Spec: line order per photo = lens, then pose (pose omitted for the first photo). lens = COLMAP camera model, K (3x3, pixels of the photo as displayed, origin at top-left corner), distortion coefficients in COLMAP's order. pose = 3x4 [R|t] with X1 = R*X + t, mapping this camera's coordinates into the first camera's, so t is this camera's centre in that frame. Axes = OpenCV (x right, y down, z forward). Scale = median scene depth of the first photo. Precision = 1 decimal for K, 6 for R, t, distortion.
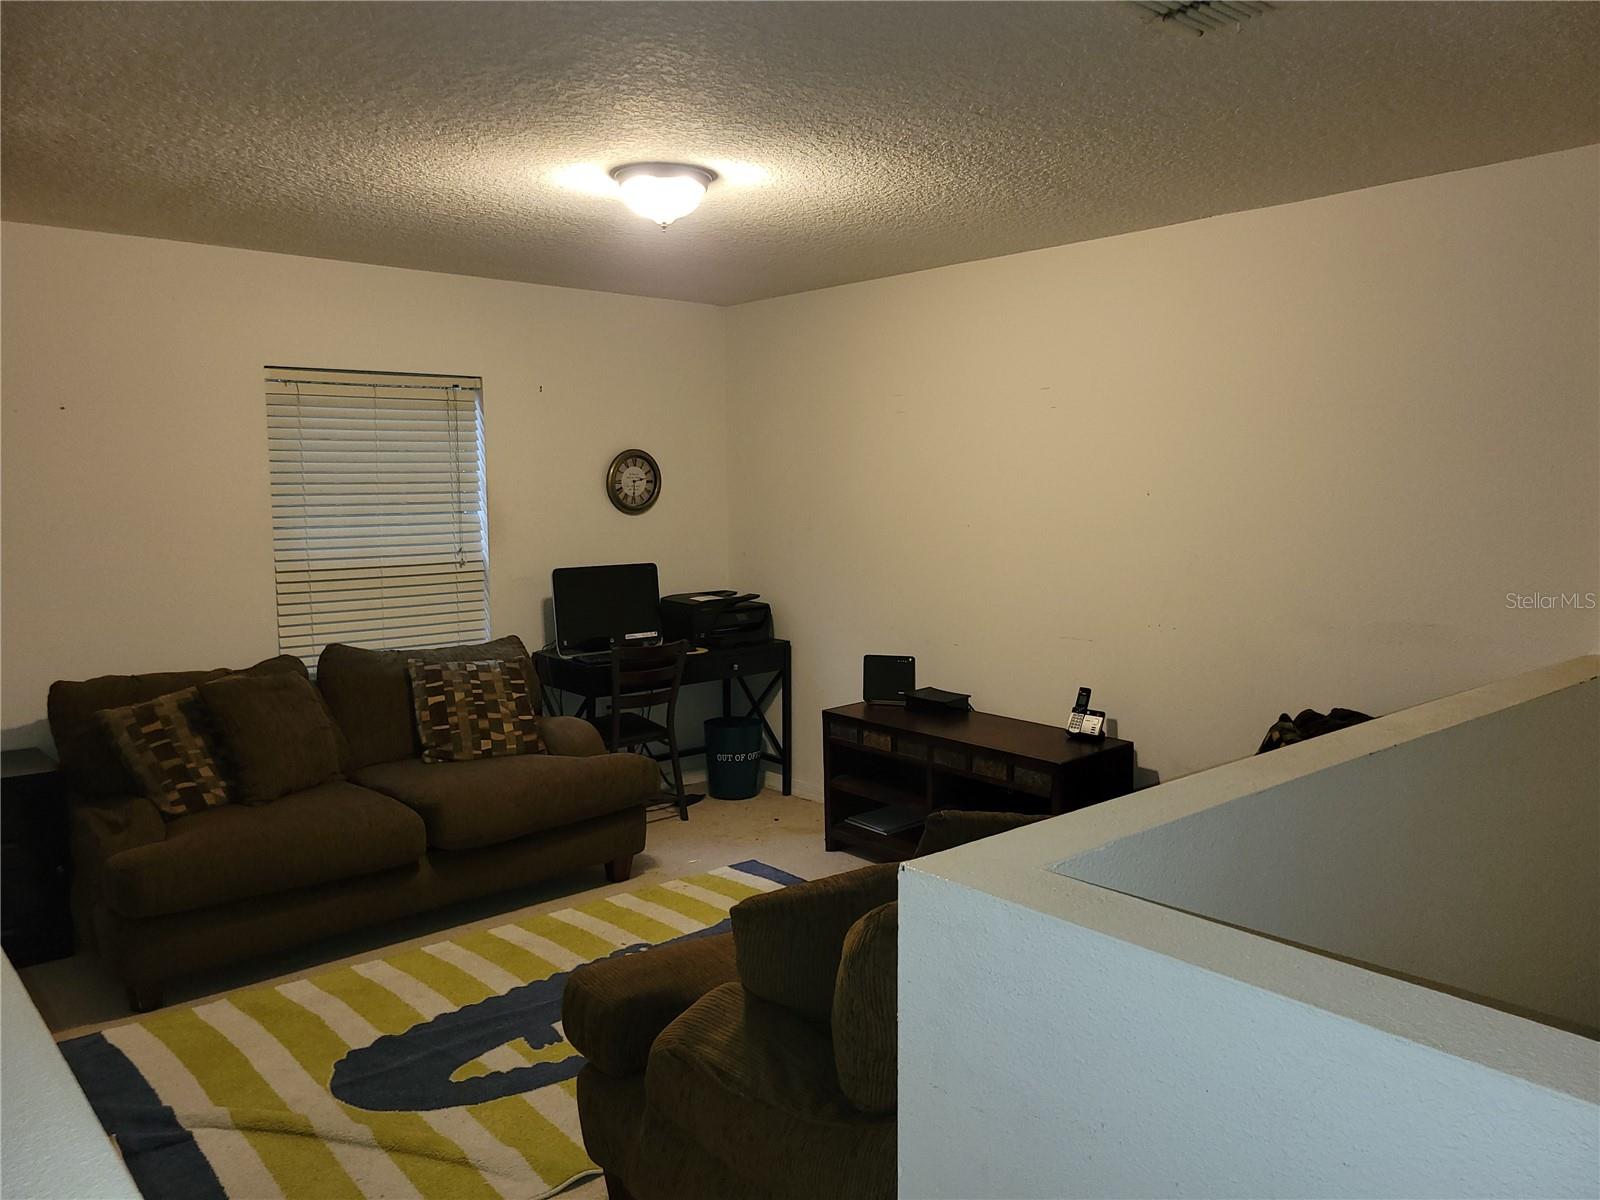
lens RADIAL K [[1219.3, 0, 811.0], [0, 1219.3, 600.6], [0, 0, 1]] dist [0.061870, -0.036208]
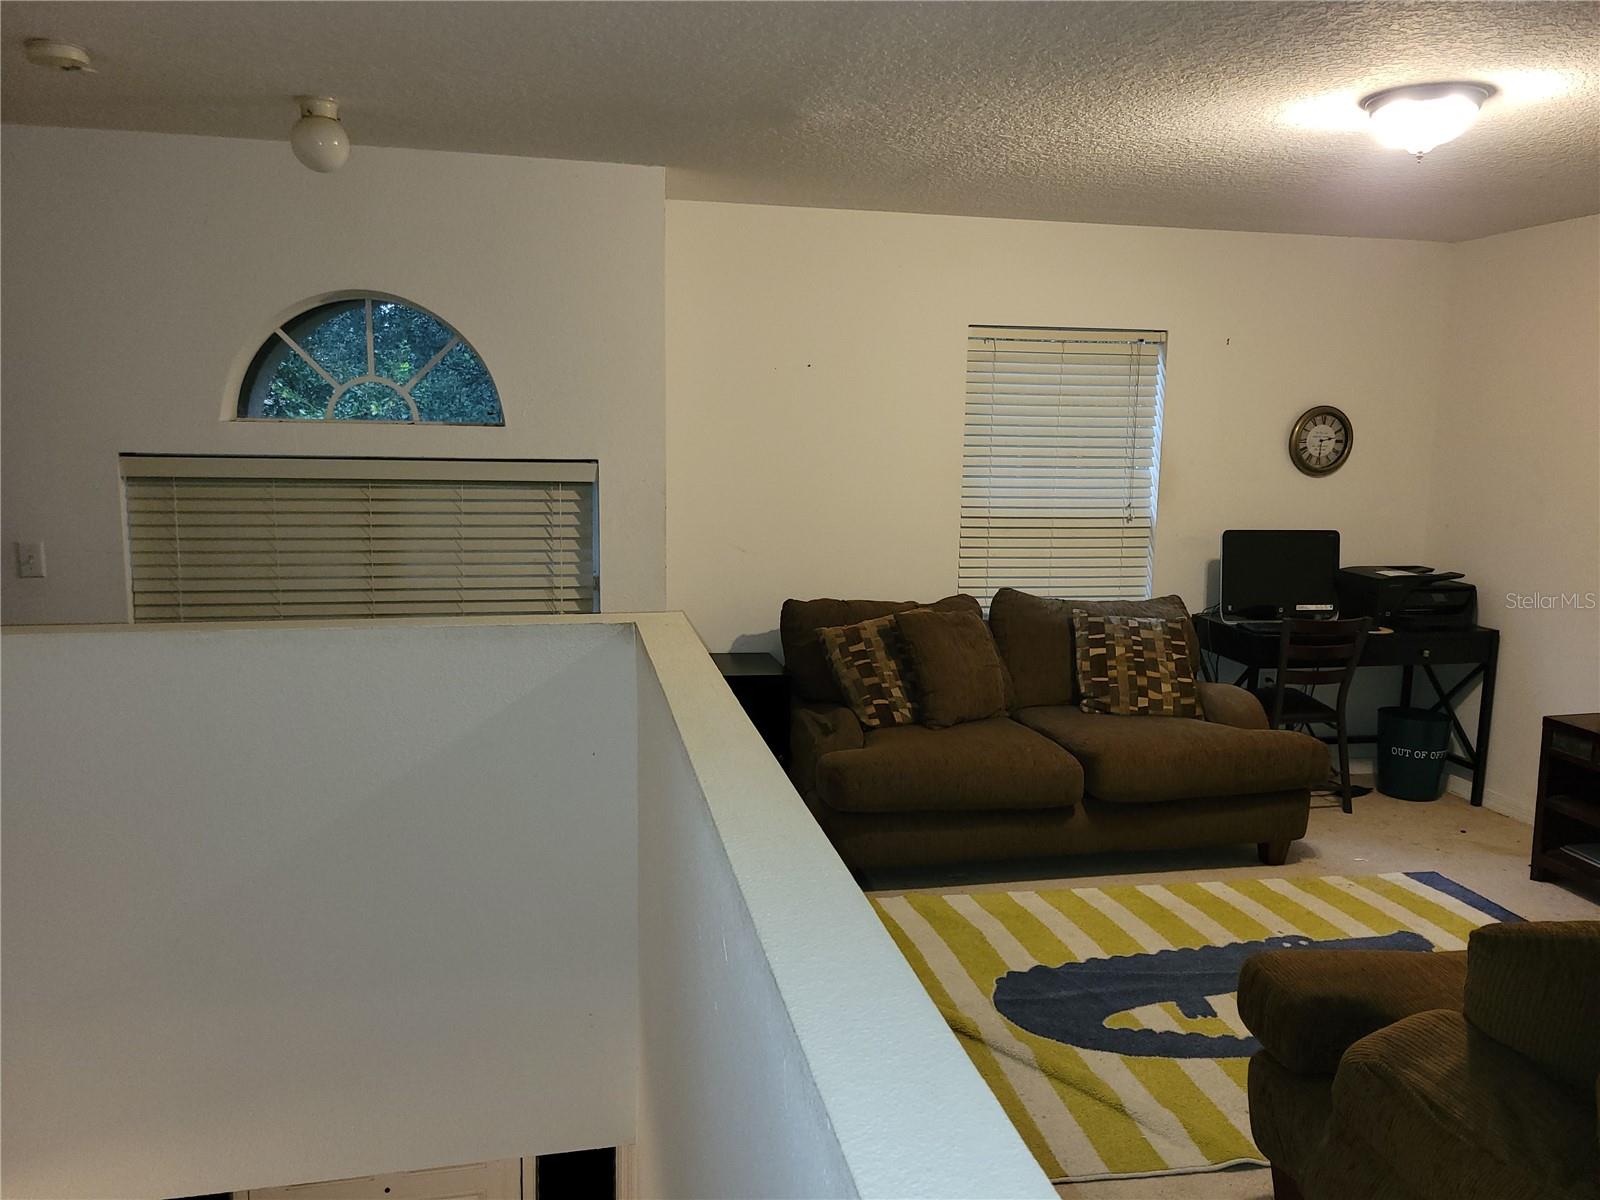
lens RADIAL K [[1219.3, 0, 800.2], [0, 1219.3, 595.1], [0, 0, 1]] dist [0.061870, -0.036208]
pose [[0.872248, 0.091093, -0.480506, -0.041959], [-0.075265, 0.995799, 0.052155, -0.000280], [0.483238, -0.009327, 0.875439, -0.008971]]
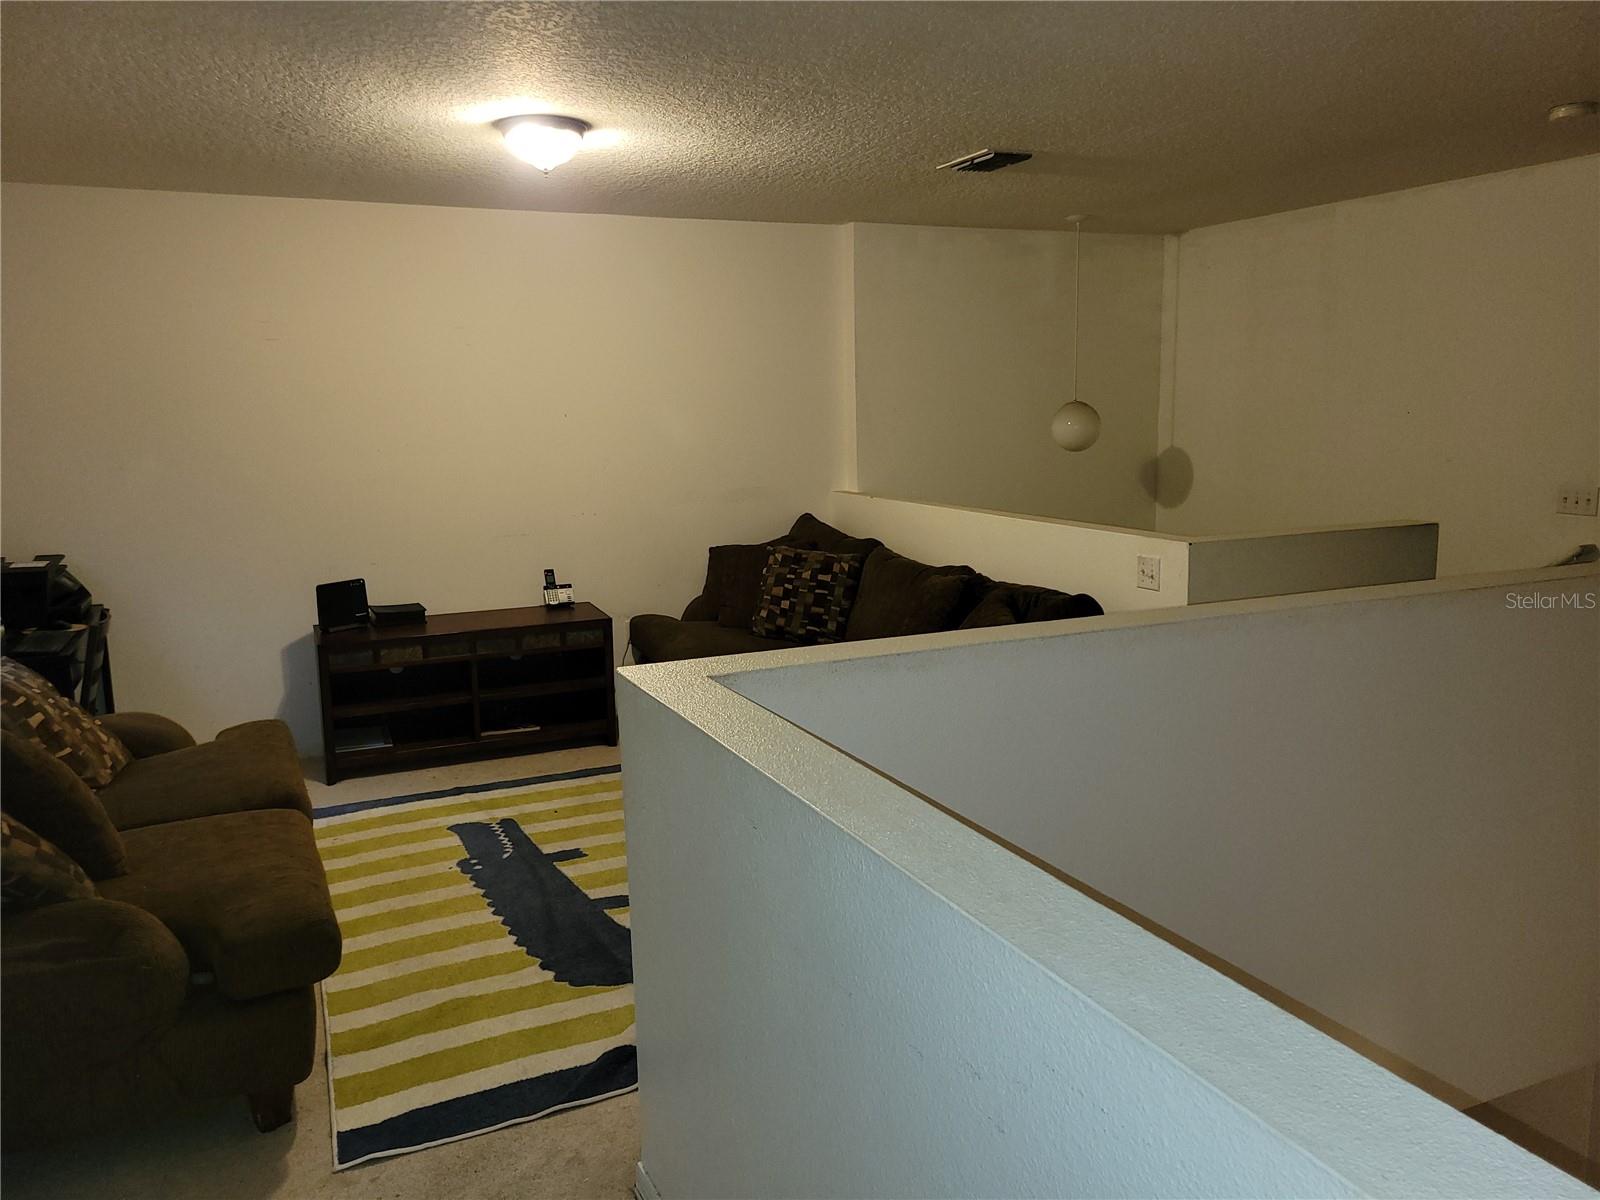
lens RADIAL K [[1219.3, 0, 801.9], [0, 1219.3, 602.6], [0, 0, 1]] dist [0.061870, -0.036208]
pose [[0.274966, -0.161306, 0.947826, -0.989443], [0.118705, 0.983979, 0.133022, -0.035621], [-0.954098, 0.075935, 0.289709, 0.409391]]
